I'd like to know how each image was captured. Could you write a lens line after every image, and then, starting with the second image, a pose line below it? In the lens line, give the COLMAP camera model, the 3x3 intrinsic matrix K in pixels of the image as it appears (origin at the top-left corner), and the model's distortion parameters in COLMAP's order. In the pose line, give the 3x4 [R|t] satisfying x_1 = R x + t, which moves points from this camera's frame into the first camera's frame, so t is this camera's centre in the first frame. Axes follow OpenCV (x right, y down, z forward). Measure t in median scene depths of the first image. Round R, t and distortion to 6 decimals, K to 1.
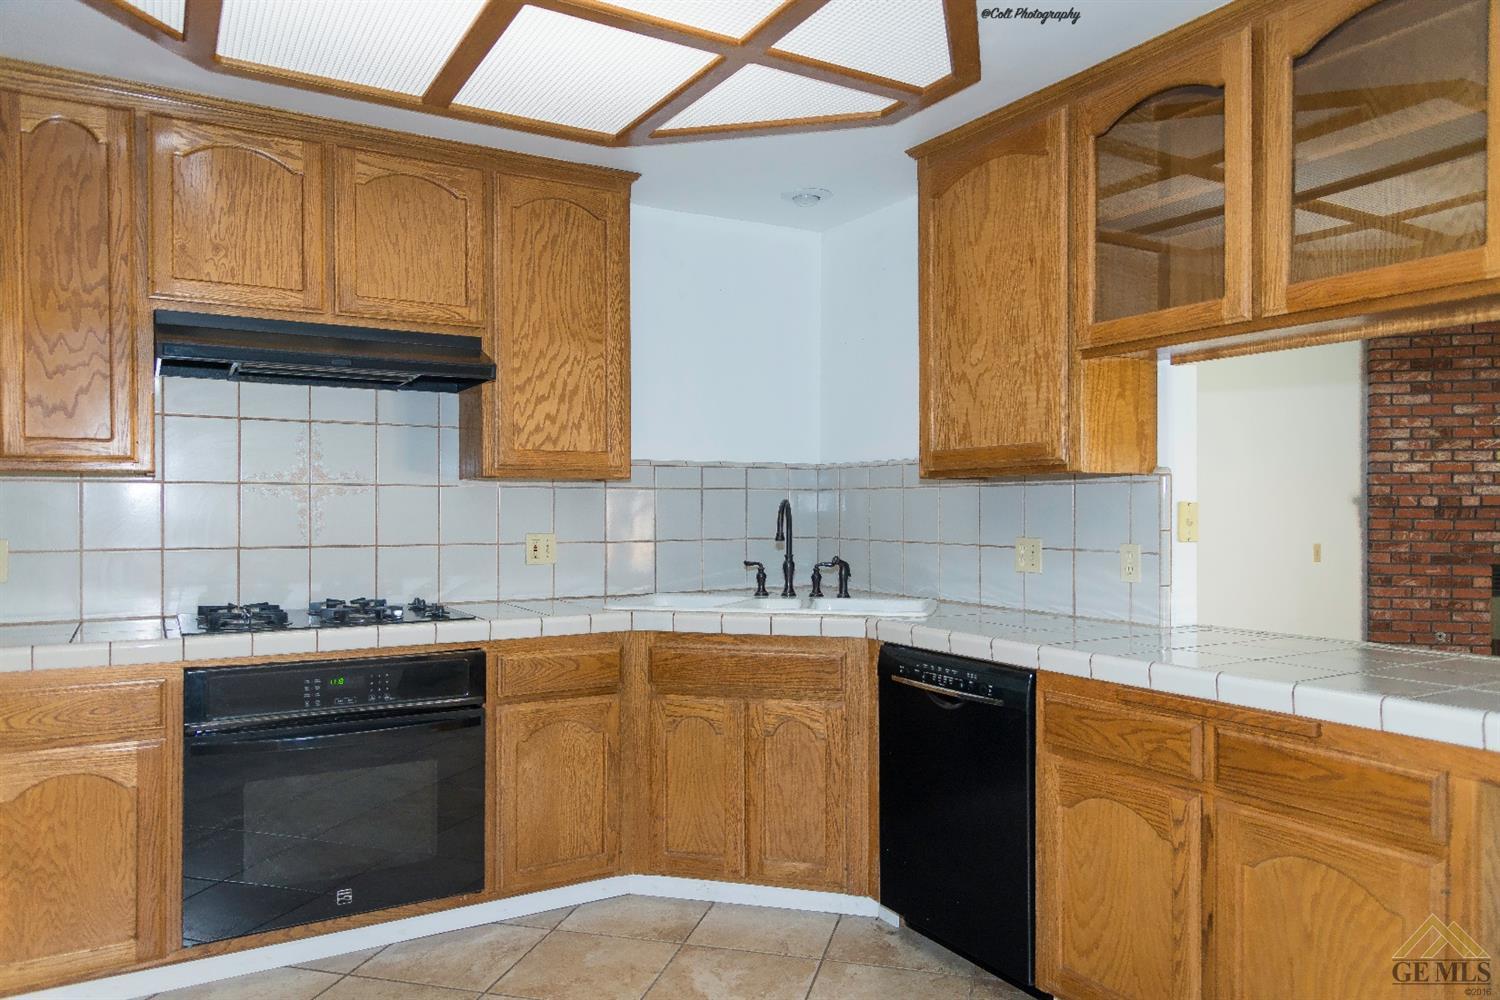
lens RADIAL K [[1044.0, 0, 750.0], [0, 1044.0, 500.0], [0, 0, 1]] dist [-0.000324, -0.003685]
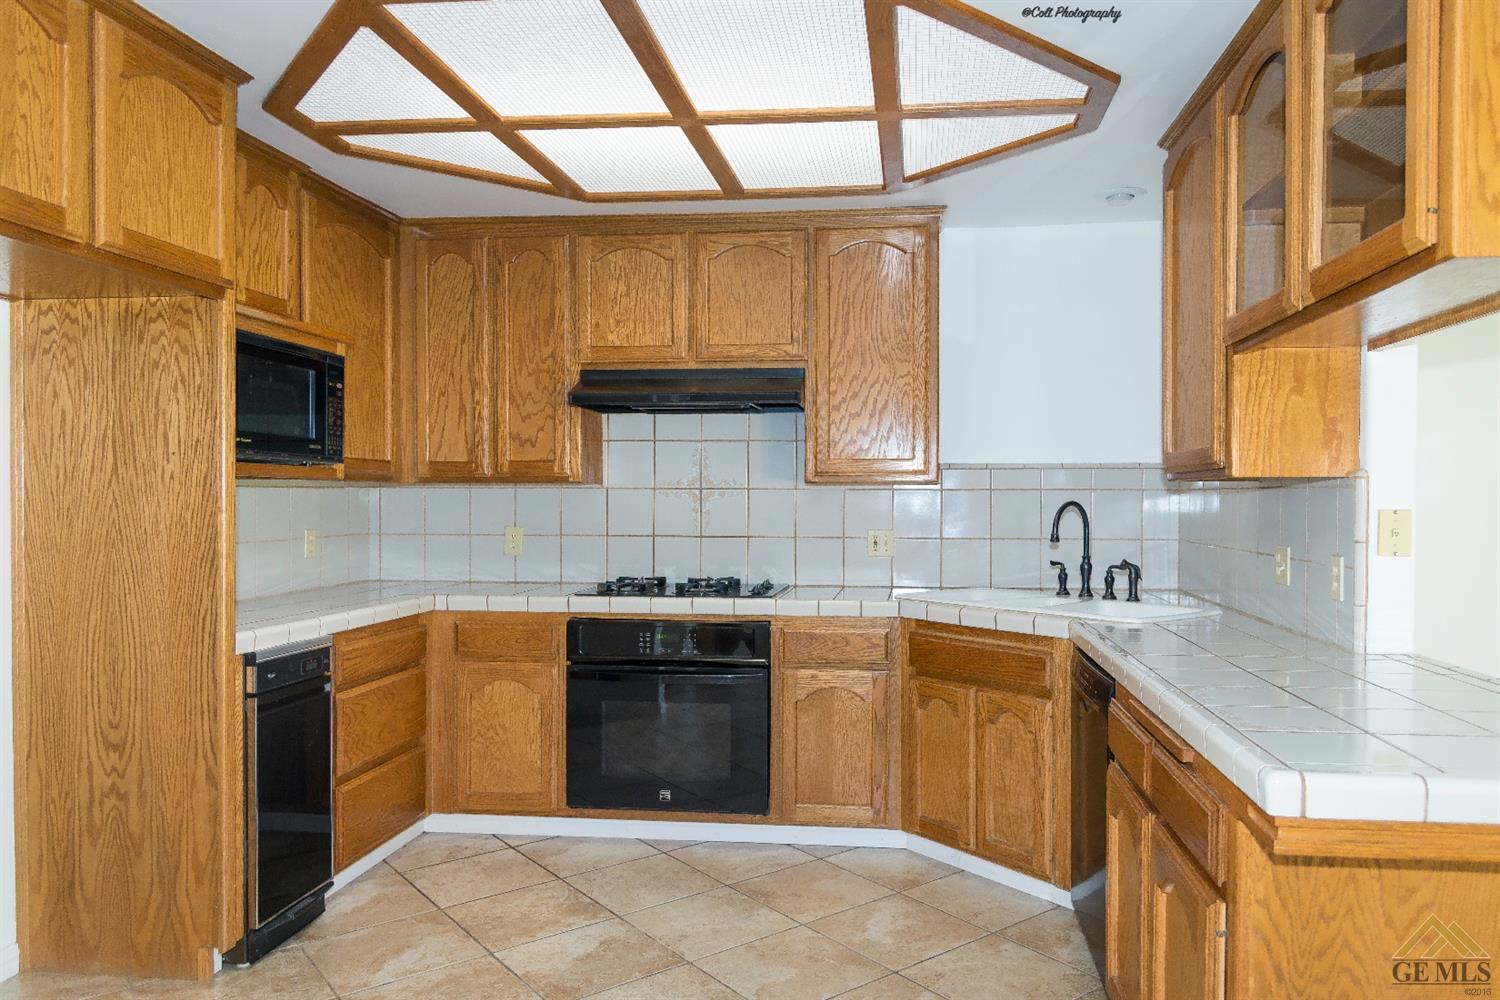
lens RADIAL K [[1044.0, 0, 750.0], [0, 1044.0, 500.0], [0, 0, 1]] dist [-0.000324, -0.003685]
pose [[0.787974, 0.003280, -0.615700, 0.469385], [0.001925, 0.999968, 0.007790, -0.012225], [0.615706, -0.007323, 0.787942, 0.002693]]
